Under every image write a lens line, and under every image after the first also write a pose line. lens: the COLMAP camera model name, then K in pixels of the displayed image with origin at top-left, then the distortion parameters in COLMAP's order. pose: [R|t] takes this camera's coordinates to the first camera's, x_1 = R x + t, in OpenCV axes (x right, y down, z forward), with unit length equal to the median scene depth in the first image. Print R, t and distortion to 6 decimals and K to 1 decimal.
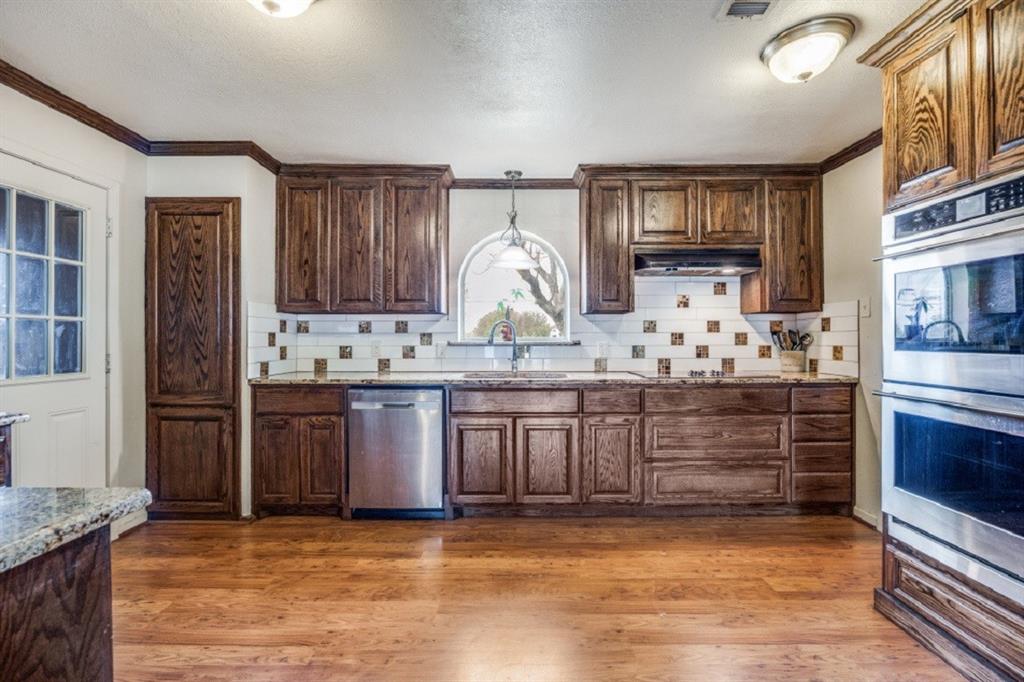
lens RADIAL K [[464.5, 0, 513.0], [0, 464.5, 337.4], [0, 0, 1]] dist [0.000142, -0.000017]
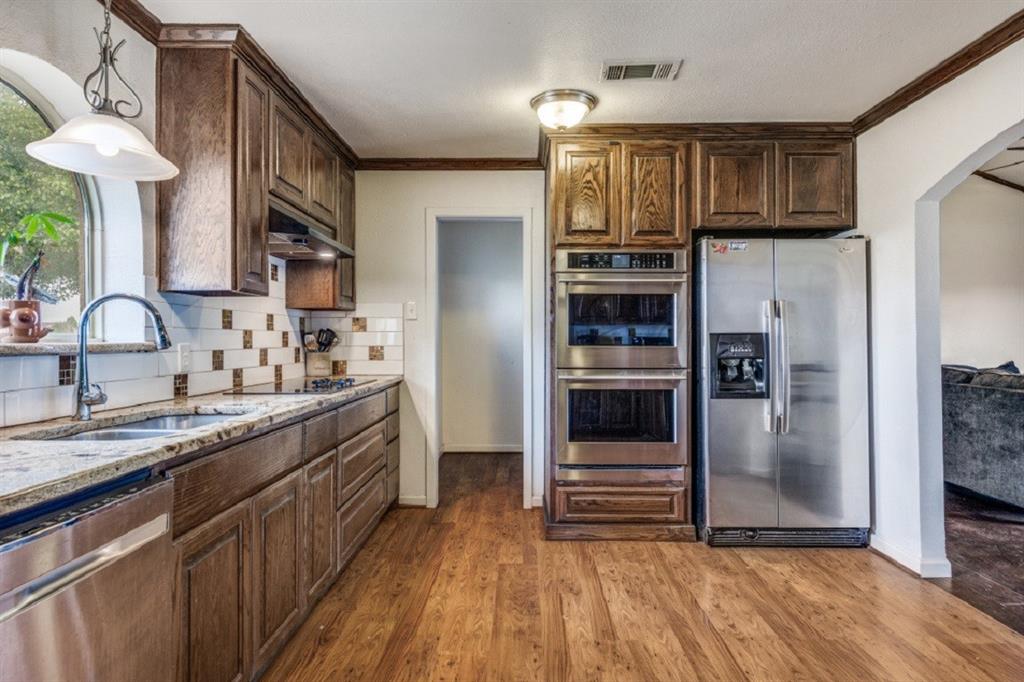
lens RADIAL K [[582.9, 0, 512.8], [0, 582.9, 339.2], [0, 0, 1]] dist [-0.003663, -0.000824]
pose [[0.002149, 0.002851, 0.999994, -0.973149], [-0.001961, 0.999994, -0.002847, 0.010266], [-0.999996, -0.001955, 0.002154, 1.180095]]
